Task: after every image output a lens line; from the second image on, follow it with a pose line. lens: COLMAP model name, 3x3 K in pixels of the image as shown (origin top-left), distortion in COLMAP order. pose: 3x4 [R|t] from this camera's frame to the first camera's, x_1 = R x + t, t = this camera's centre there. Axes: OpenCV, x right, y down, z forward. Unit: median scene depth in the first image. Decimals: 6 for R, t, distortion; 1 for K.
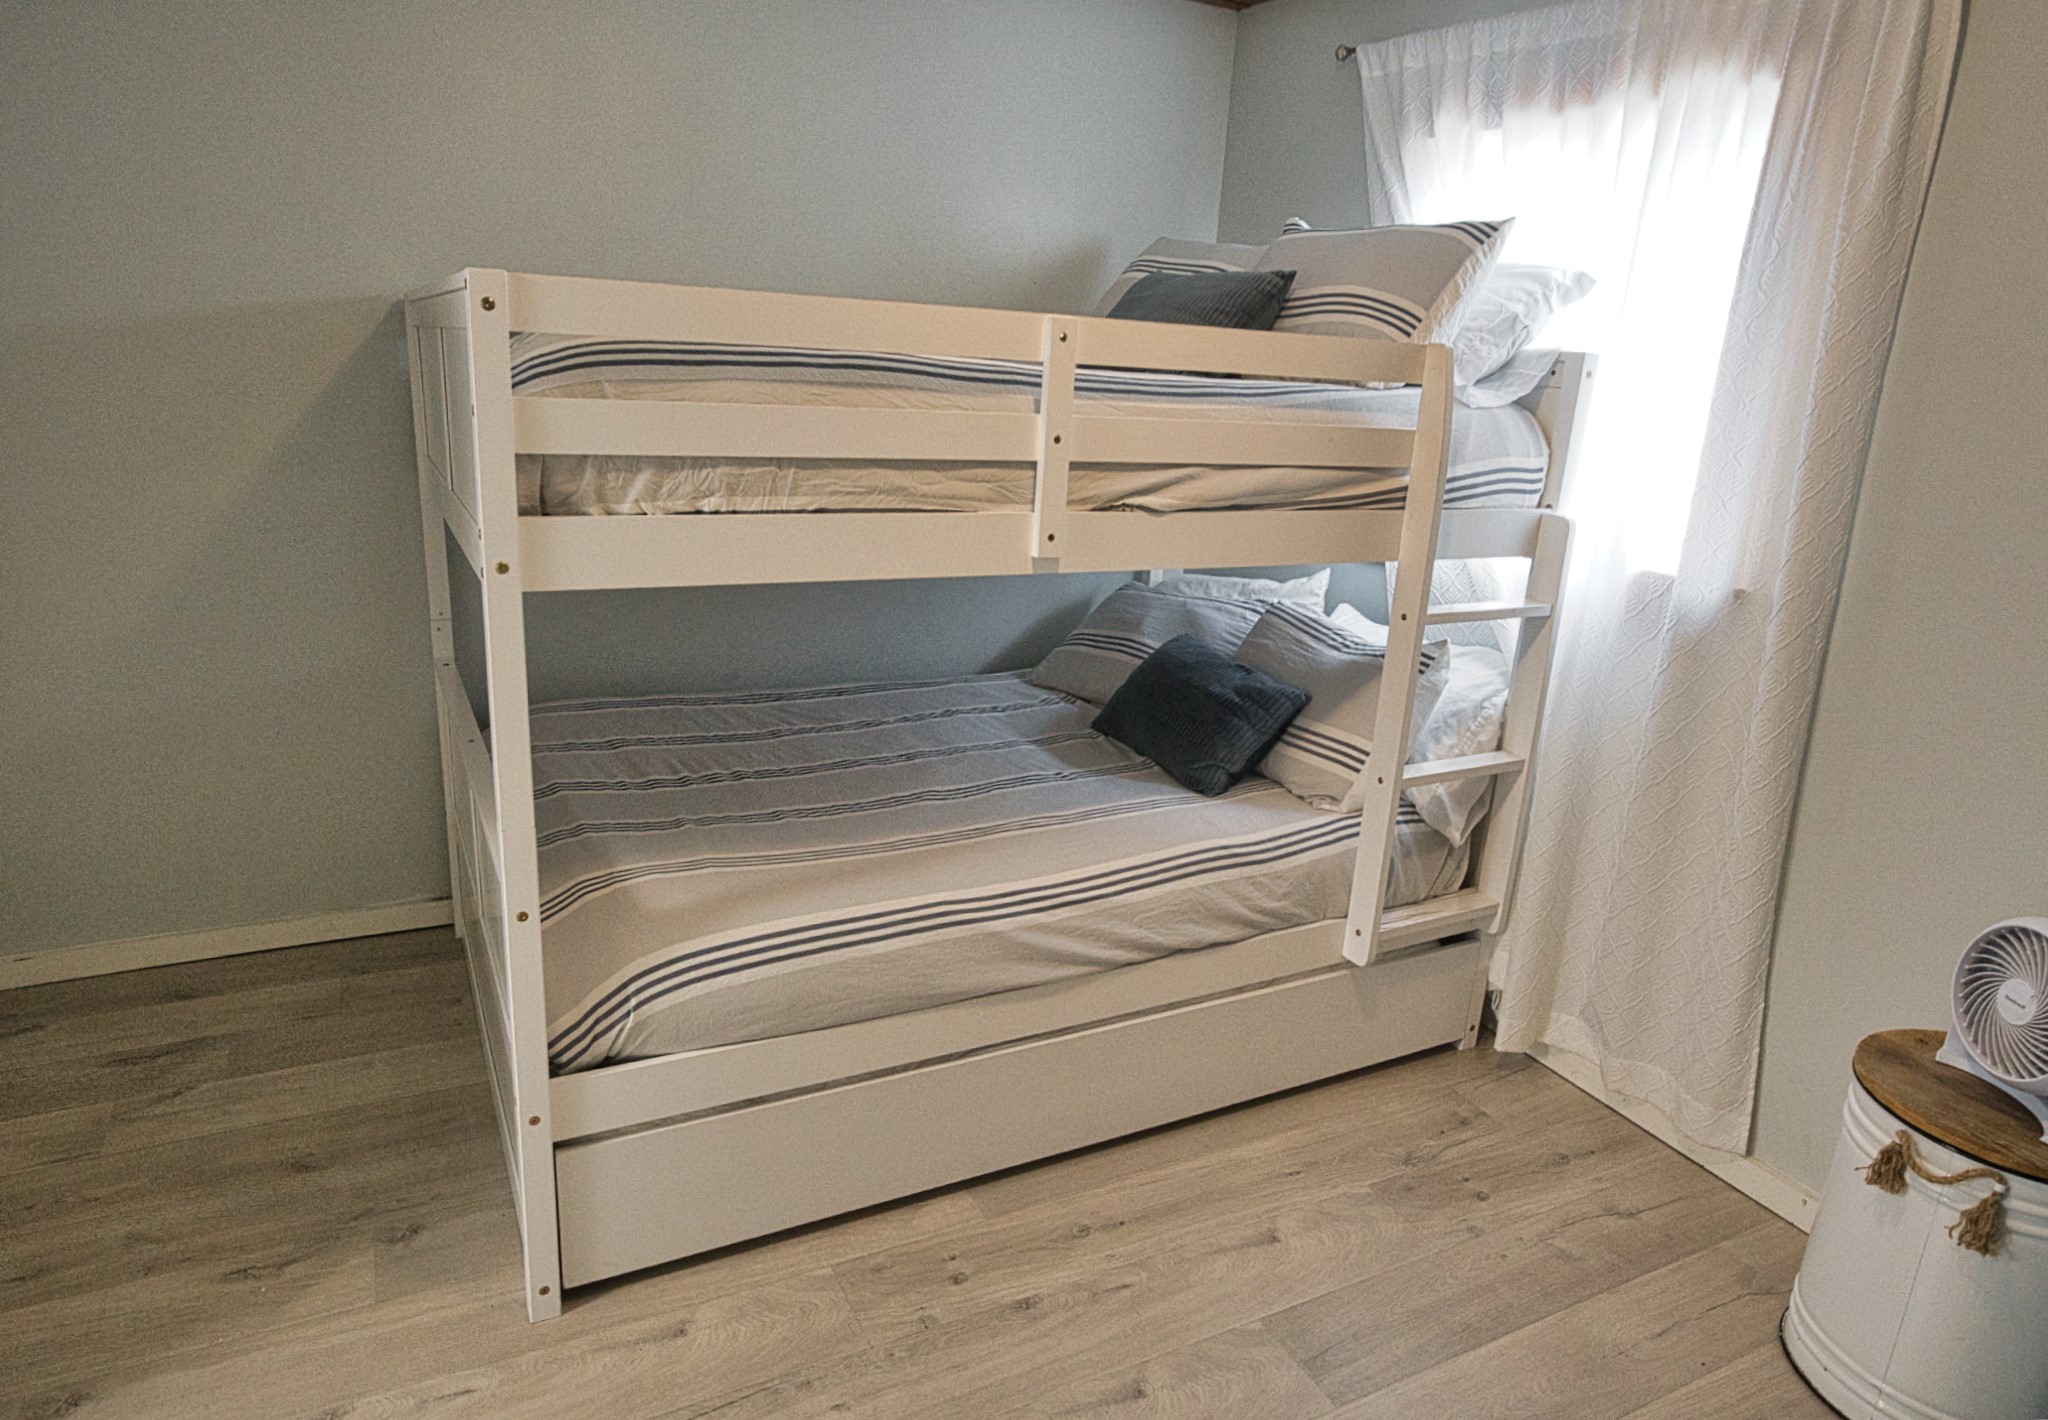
lens RADIAL K [[1245.2, 0, 1024.0], [0, 1245.2, 710.0], [0, 0, 1]] dist [-0.014911, 0.003458]
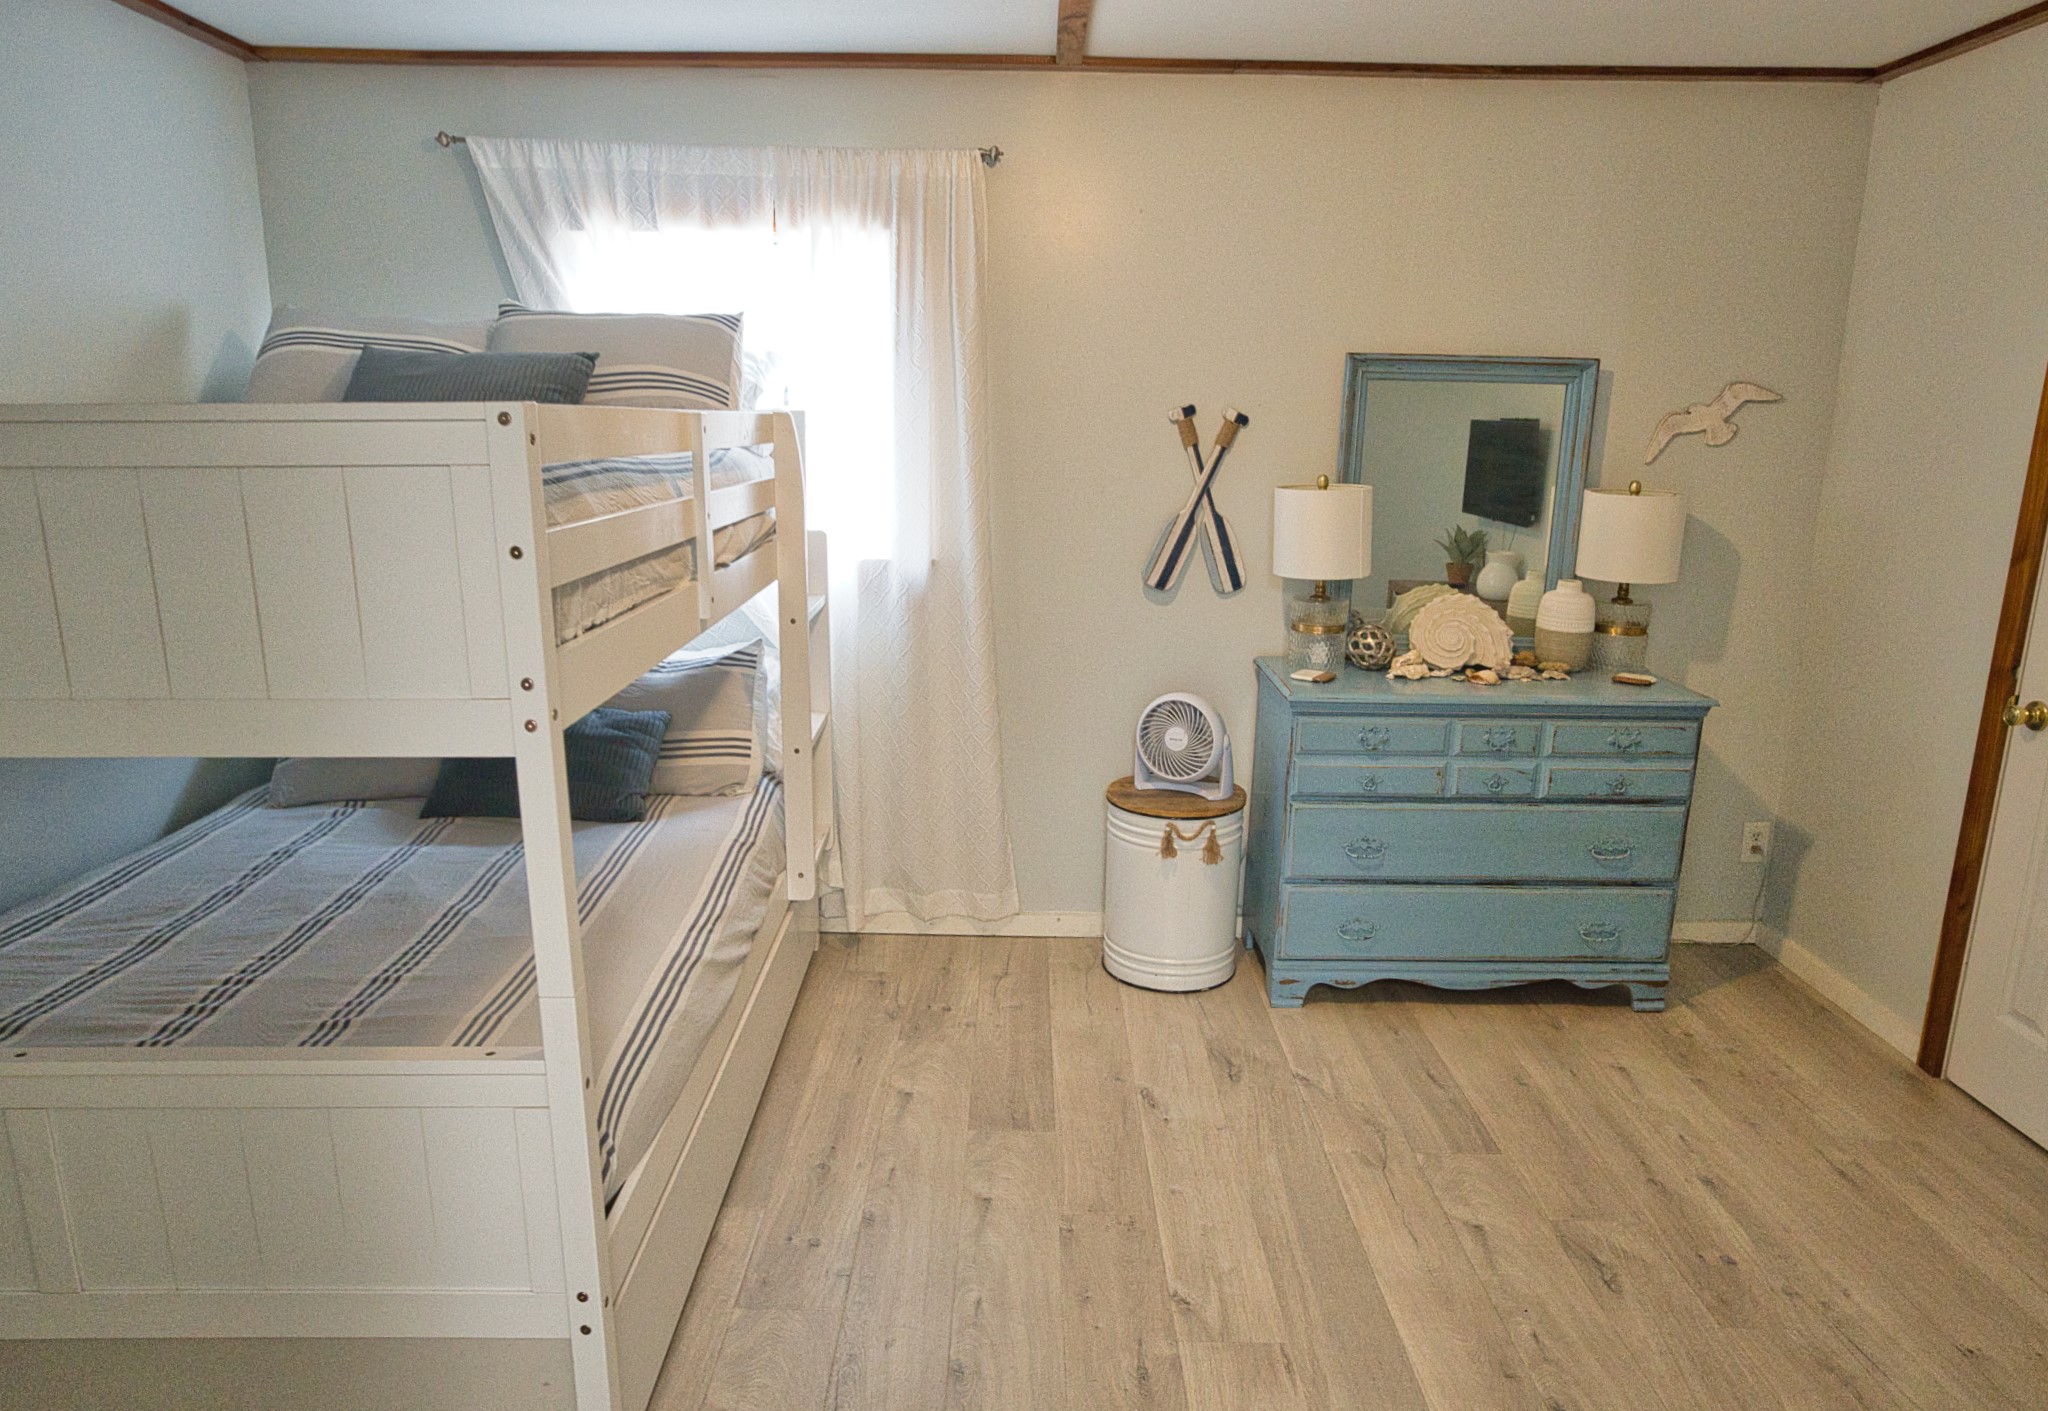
lens RADIAL K [[1268.2, 0, 997.8], [0, 1268.2, 714.5], [0, 0, 1]] dist [-0.020360, 0.003474]
pose [[0.475803, -0.253093, 0.842351, -0.654787], [0.265305, 0.954396, 0.136900, -0.095549], [-0.838585, 0.158343, 0.521251, 0.137862]]
